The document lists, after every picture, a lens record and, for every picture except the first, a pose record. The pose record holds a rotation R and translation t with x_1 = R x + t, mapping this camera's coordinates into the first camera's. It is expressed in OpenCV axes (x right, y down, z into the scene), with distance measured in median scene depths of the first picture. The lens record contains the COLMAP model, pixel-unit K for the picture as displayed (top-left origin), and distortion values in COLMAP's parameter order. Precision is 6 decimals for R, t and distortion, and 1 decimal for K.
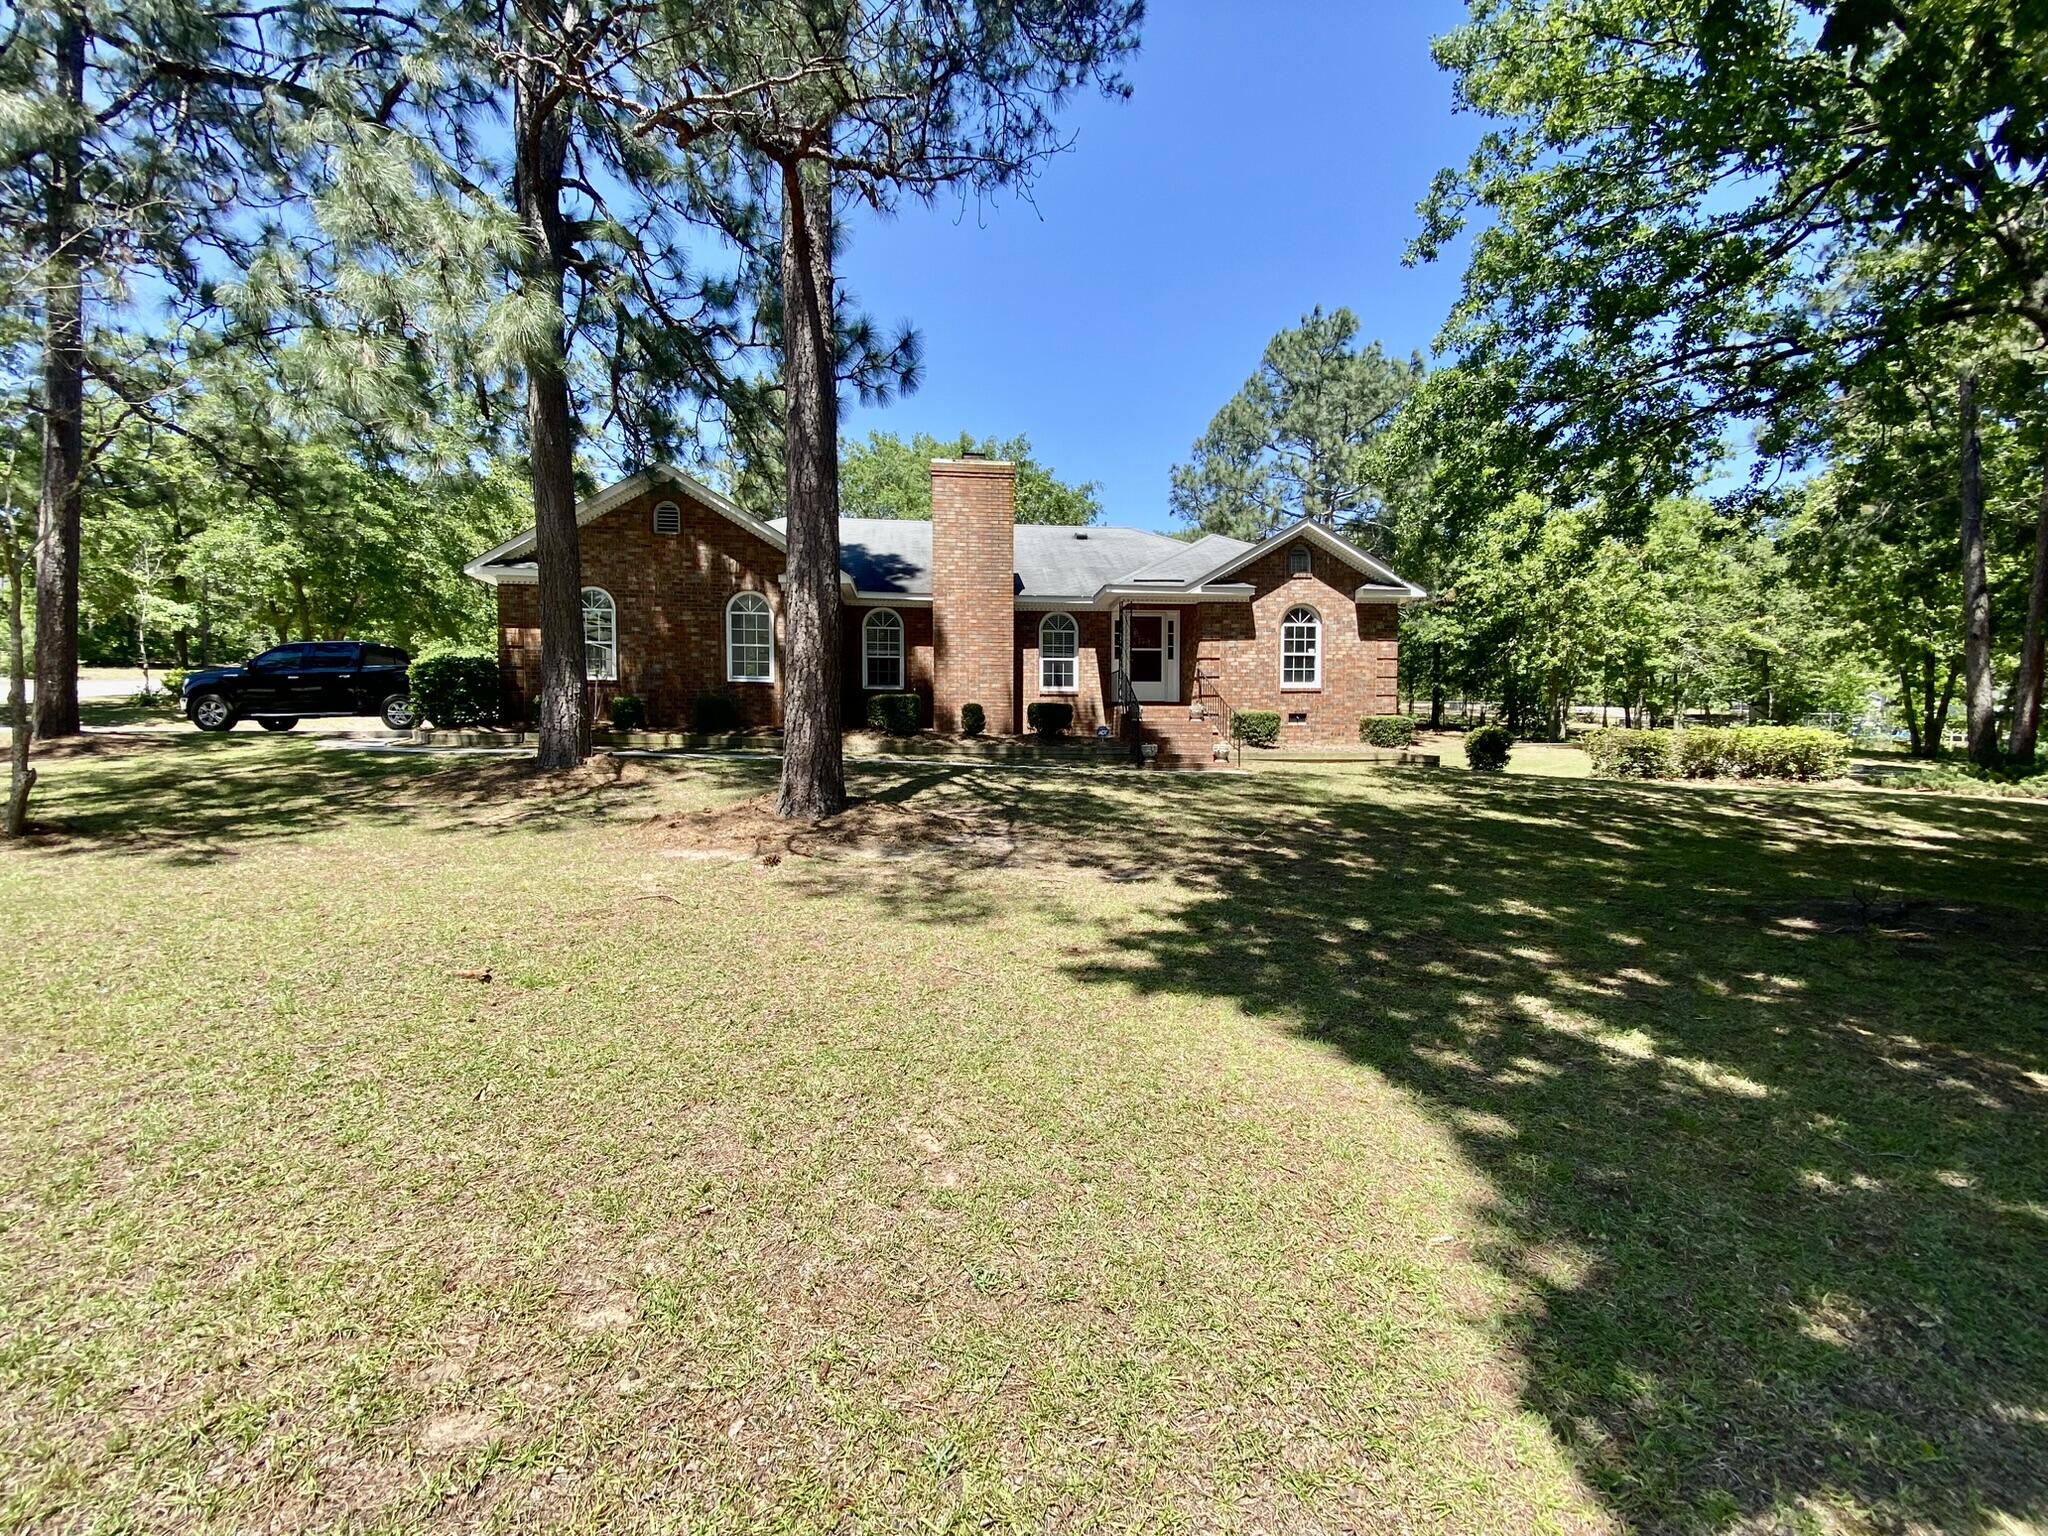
lens RADIAL K [[822.3, 0, 1017.8], [0, 822.3, 764.5], [0, 0, 1]] dist [0.030245, -0.027242]
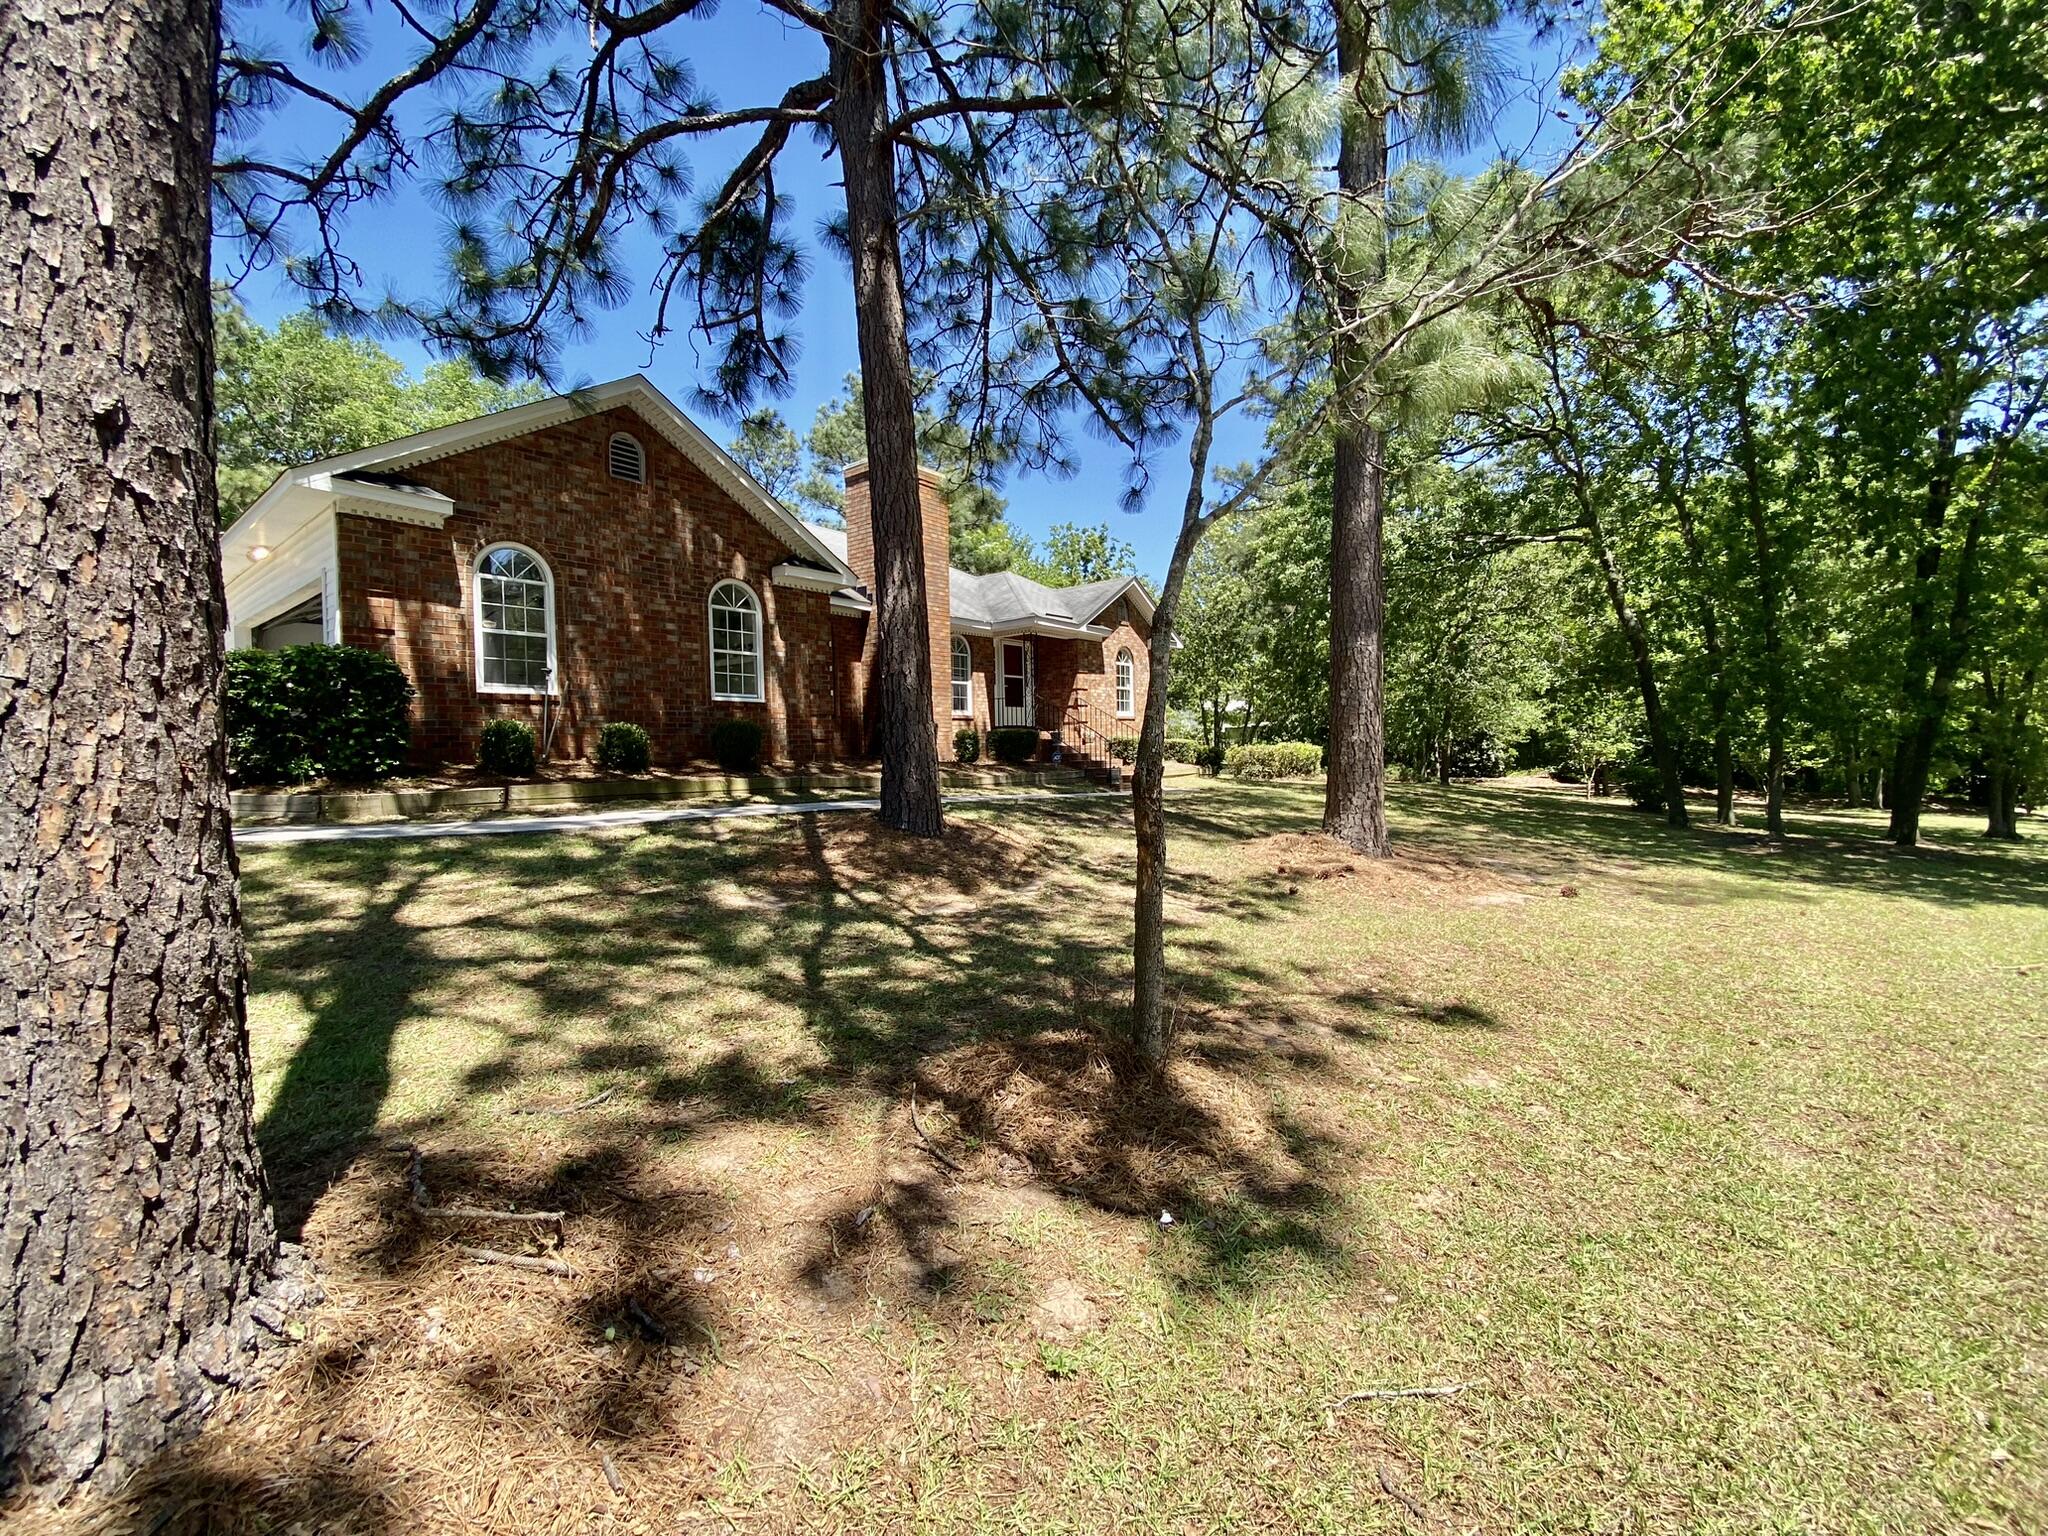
lens RADIAL K [[822.3, 0, 1017.8], [0, 822.3, 764.5], [0, 0, 1]] dist [0.030245, -0.027242]
pose [[0.688101, -0.031661, 0.724924, -0.647773], [0.032616, 0.999387, 0.012689, -0.041368], [-0.724881, 0.014913, 0.688712, 0.278689]]
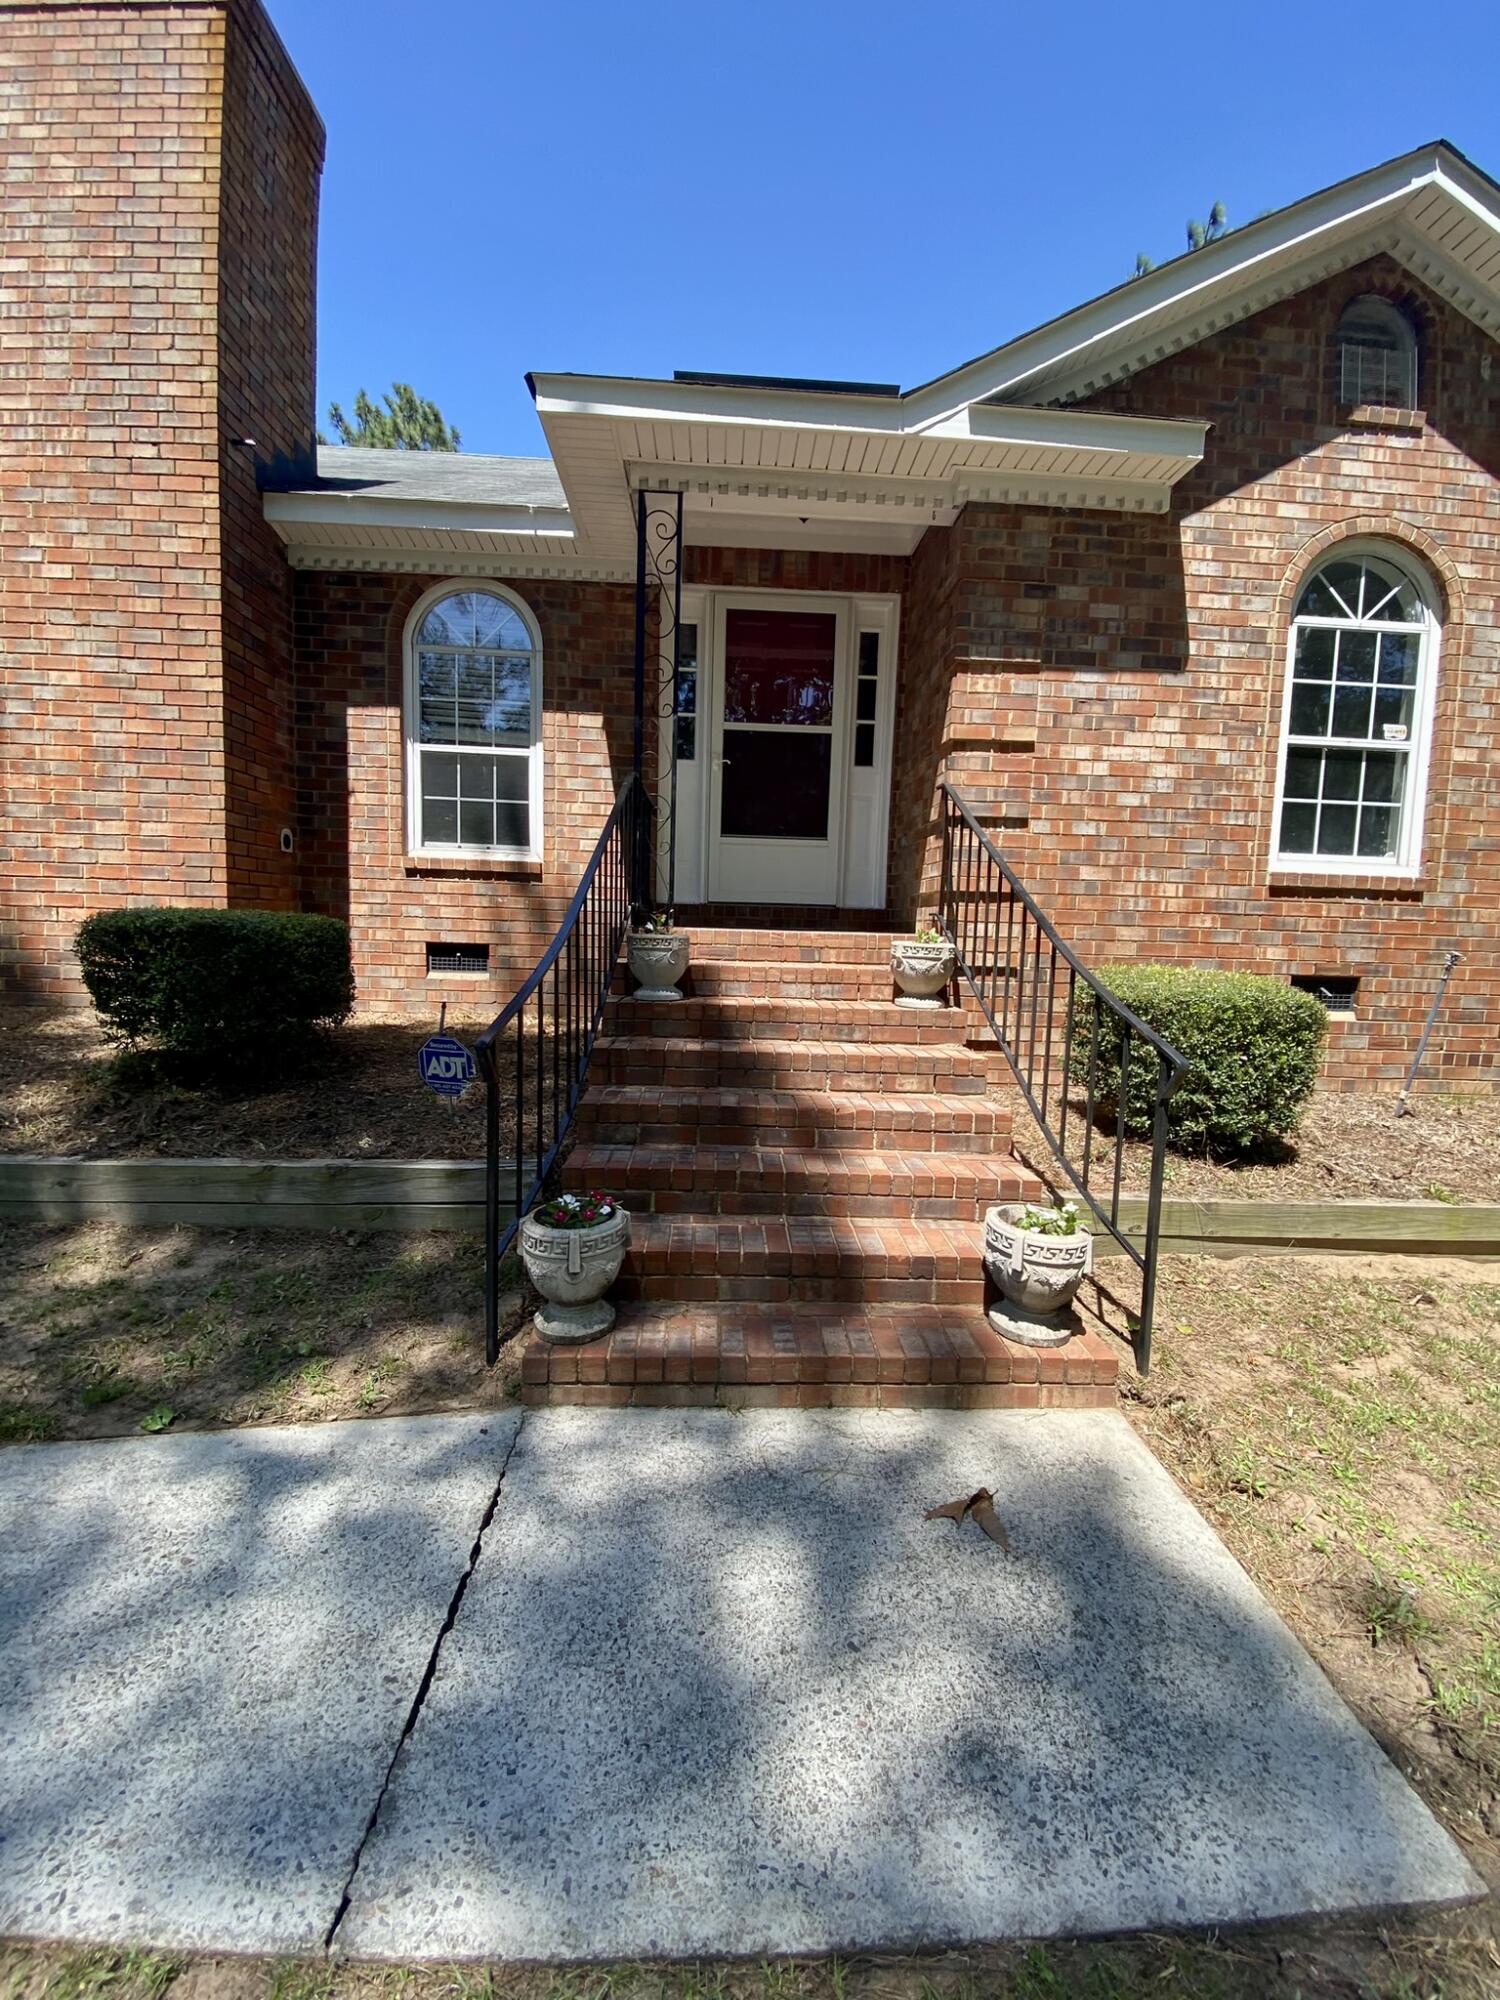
lens RADIAL K [[842.1, 0, 758.2], [0, 842.1, 1000.6], [0, 0, 1]] dist [0.012267, -0.021064]
pose [[0.998649, 0.037084, -0.036391, 0.171838], [-0.034334, 0.996706, 0.073479, -0.067004], [0.038996, -0.072130, 0.996633, 0.727357]]
